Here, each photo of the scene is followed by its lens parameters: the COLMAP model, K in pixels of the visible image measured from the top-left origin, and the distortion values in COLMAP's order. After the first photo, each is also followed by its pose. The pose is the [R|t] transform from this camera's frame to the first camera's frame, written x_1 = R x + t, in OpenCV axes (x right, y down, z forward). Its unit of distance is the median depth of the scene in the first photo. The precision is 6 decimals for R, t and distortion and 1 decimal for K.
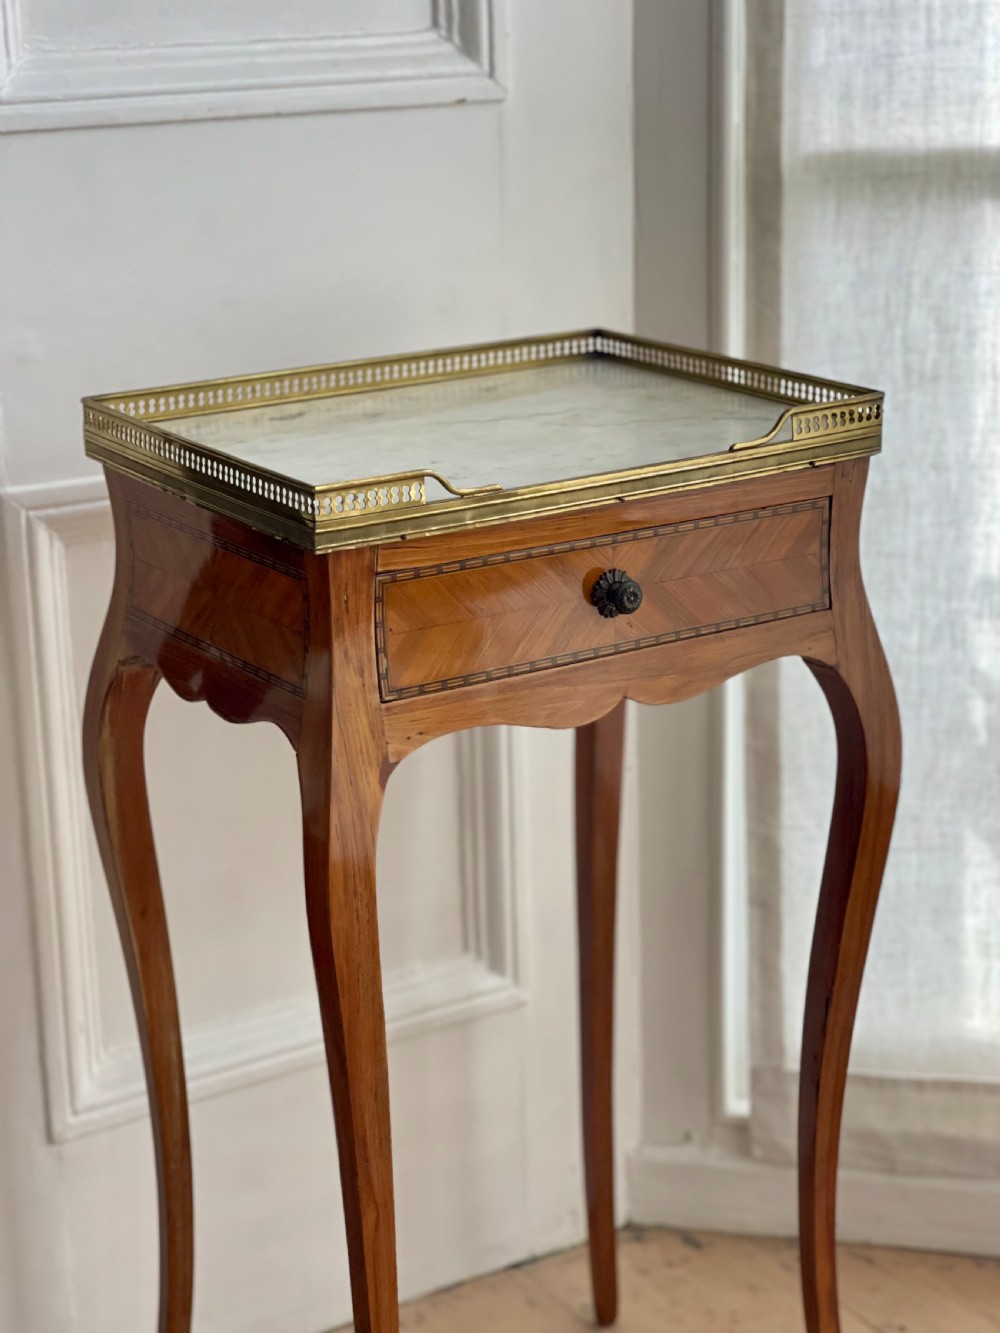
lens RADIAL K [[2473.4, 0, 498.2], [0, 2473.4, 655.5], [0, 0, 1]] dist [0.165090, 0.000000]
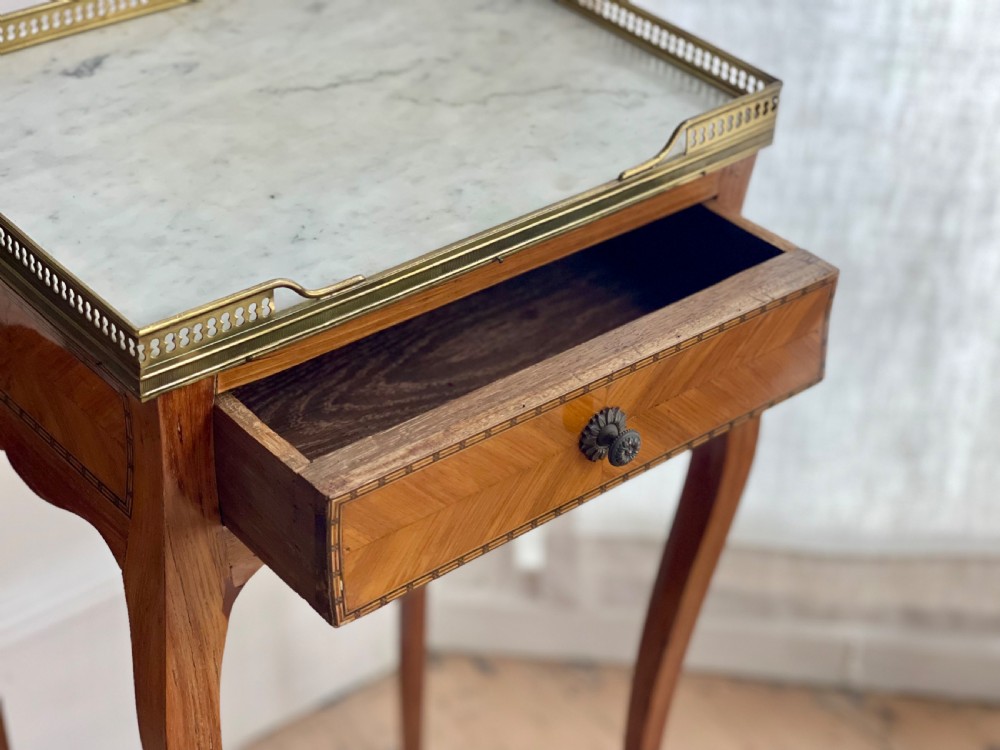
lens RADIAL K [[1855.5, 0, 505.0], [0, 1855.5, 370.6], [0, 0, 1]] dist [0.165090, 0.000000]
pose [[0.989936, -0.021299, 0.139907, -0.035325], [-0.023987, 0.949053, 0.314201, -0.208404], [-0.139472, -0.314395, 0.938991, 0.354602]]
